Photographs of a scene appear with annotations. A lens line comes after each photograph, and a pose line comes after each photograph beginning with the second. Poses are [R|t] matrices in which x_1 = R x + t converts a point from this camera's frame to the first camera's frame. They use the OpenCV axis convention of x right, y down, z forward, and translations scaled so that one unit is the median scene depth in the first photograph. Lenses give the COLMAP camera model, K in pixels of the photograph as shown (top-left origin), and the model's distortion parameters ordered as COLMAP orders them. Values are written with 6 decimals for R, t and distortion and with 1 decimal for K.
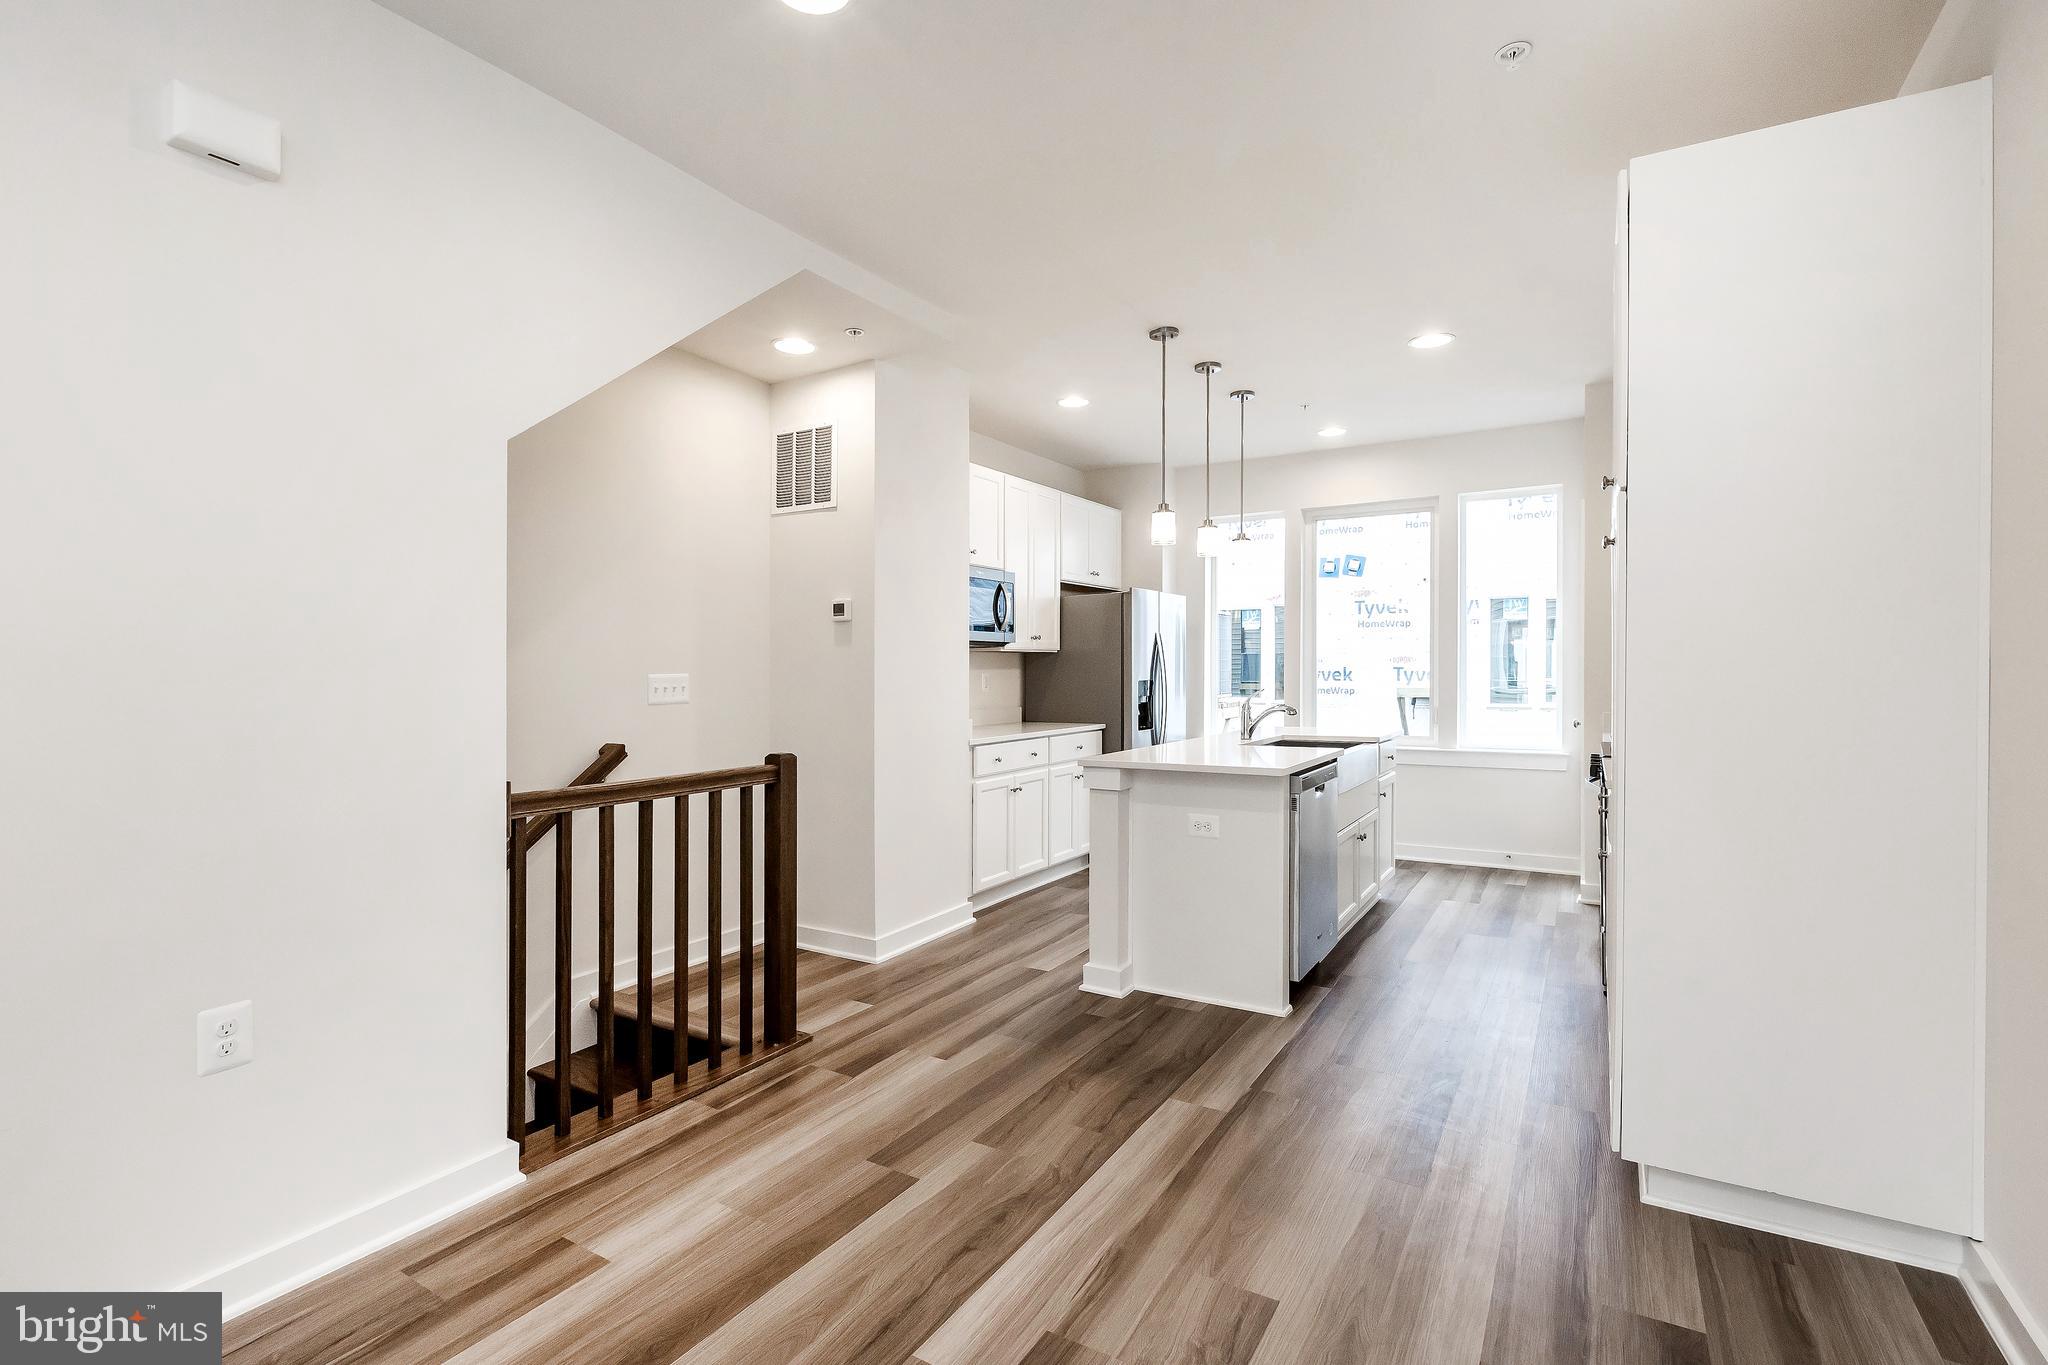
lens RADIAL K [[965.7, 0, 1023.7], [0, 965.7, 677.0], [0, 0, 1]] dist [-0.002194, -0.000897]
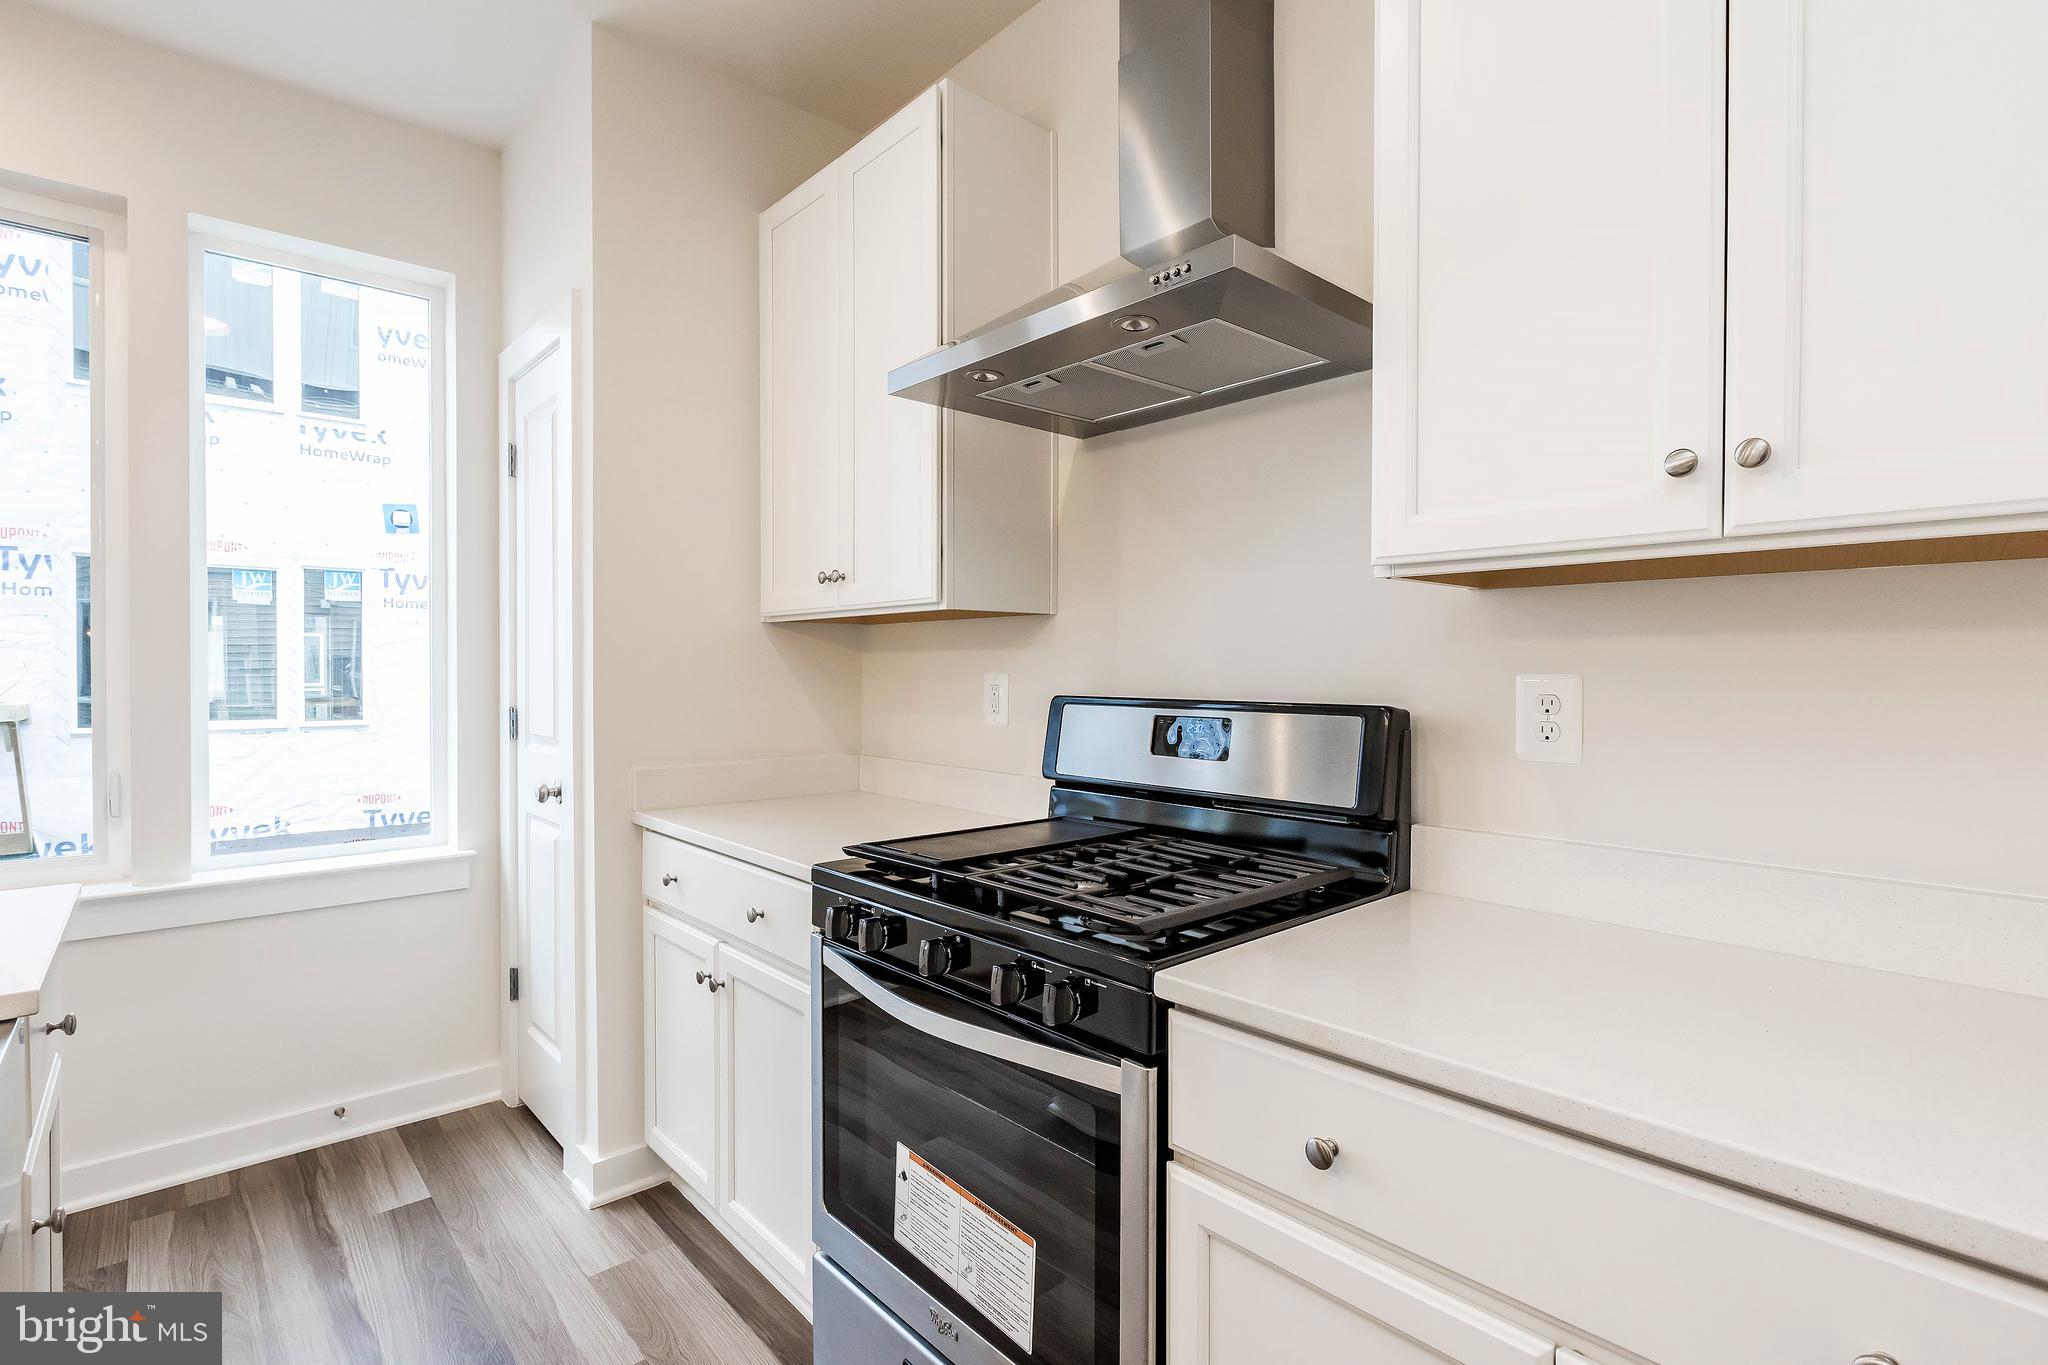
lens RADIAL K [[965.7, 0, 1023.7], [0, 965.7, 677.0], [0, 0, 1]] dist [-0.002194, -0.000897]
pose [[0.307941, -0.001502, 0.951404, 0.216518], [0.004612, 0.999989, 0.000085, -0.004370], [-0.951394, 0.004362, 0.307945, 0.653637]]
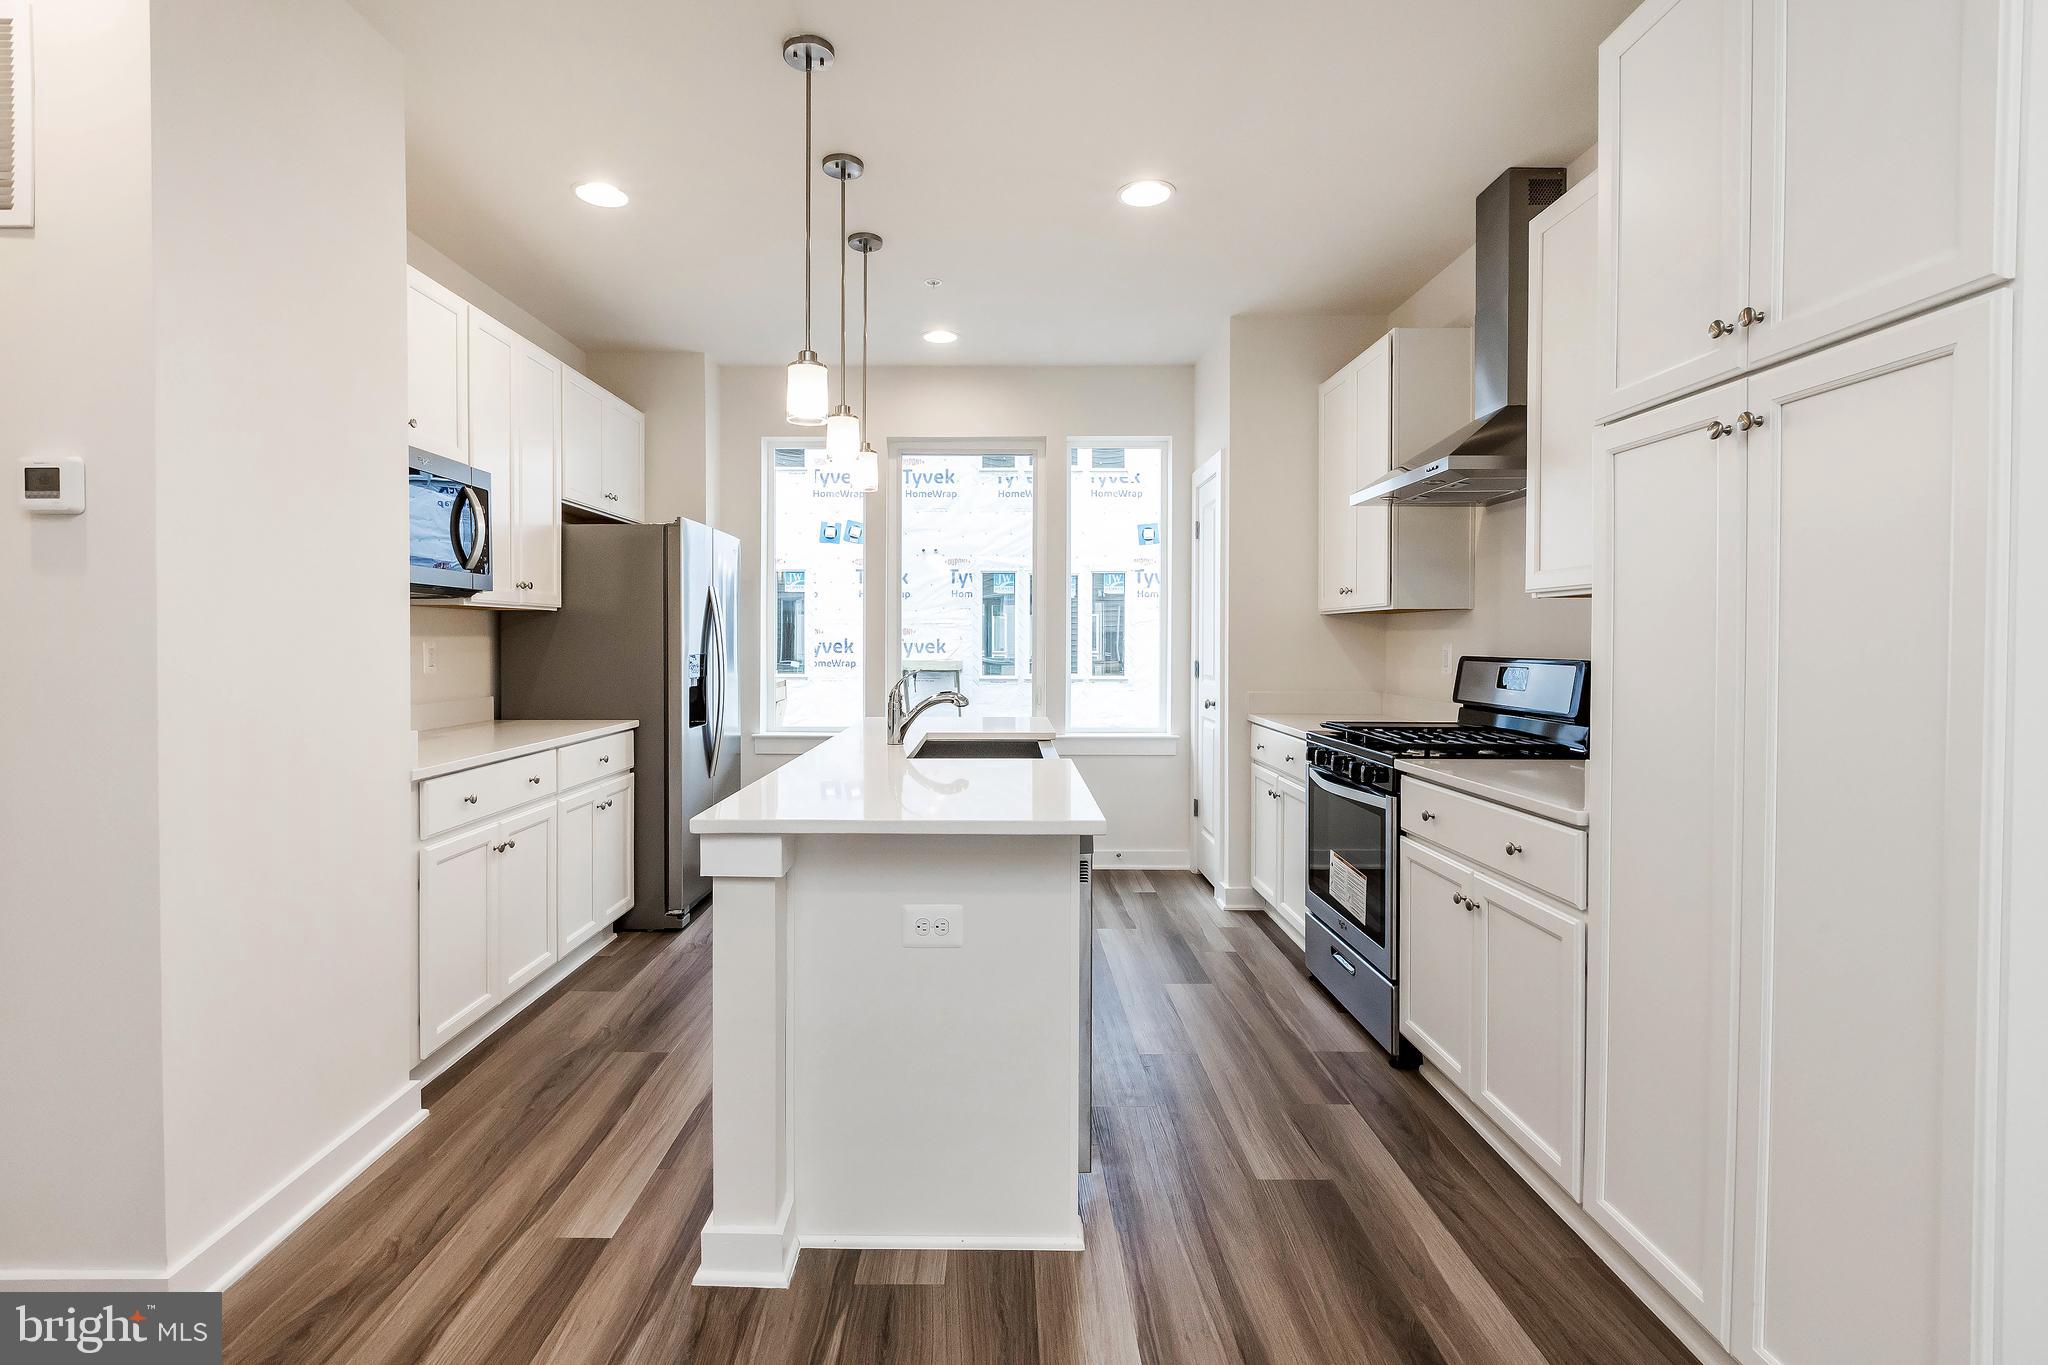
lens RADIAL K [[952.0, 0, 990.3], [0, 952.0, 663.2], [0, 0, 1]] dist [-0.002427, 0.000566]
pose [[0.867653, -0.005266, 0.497142, -0.034206], [-0.002538, 0.999884, 0.015020, -0.000956], [-0.497163, -0.014294, 0.867539, 0.343700]]
